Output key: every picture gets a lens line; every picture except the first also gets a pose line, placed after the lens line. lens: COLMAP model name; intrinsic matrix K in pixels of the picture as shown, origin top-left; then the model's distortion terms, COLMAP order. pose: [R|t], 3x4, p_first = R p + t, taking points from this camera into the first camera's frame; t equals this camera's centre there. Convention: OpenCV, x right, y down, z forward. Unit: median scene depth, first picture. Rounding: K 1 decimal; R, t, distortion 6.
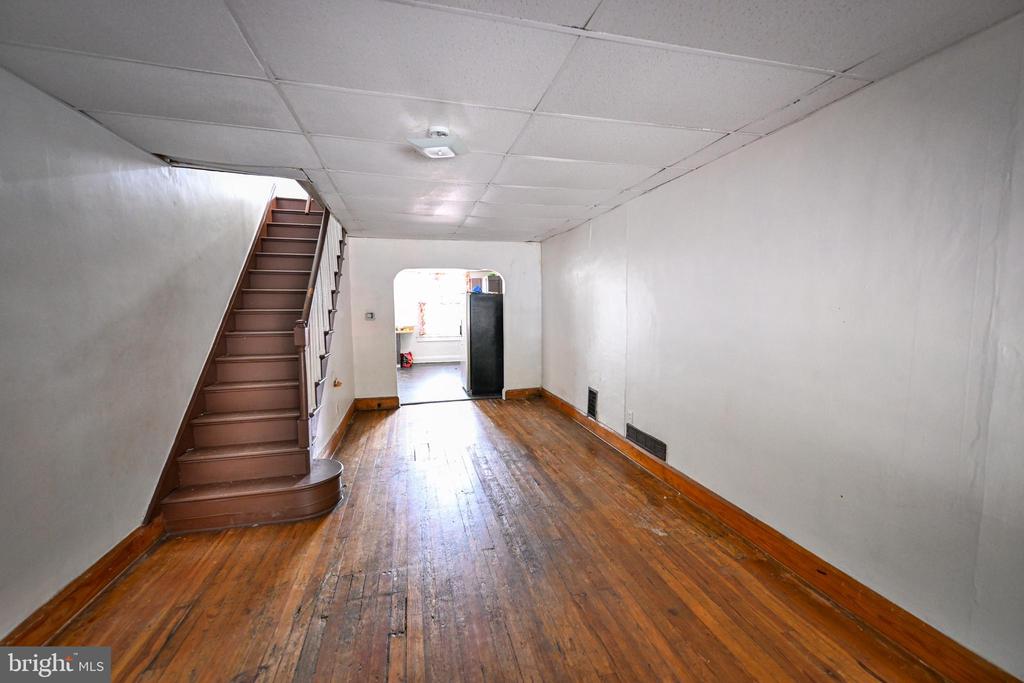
lens RADIAL K [[400.9, 0, 512.0], [0, 400.9, 341.5], [0, 0, 1]] dist [0.000656, 0.000088]
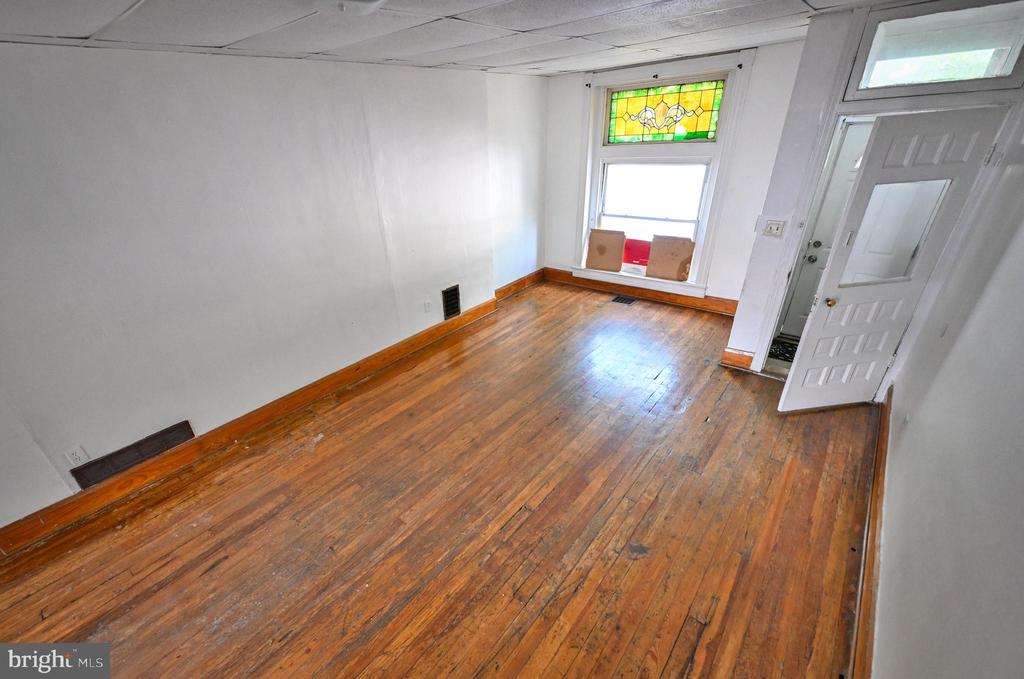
lens RADIAL K [[418.2, 0, 481.5], [0, 418.2, 343.4], [0, 0, 1]] dist [0.000328, -0.000088]
pose [[-0.561115, -0.343930, 0.752903, -0.707596], [0.130416, 0.861496, 0.490730, -0.287458], [-0.817399, 0.373547, -0.438544, 1.036659]]
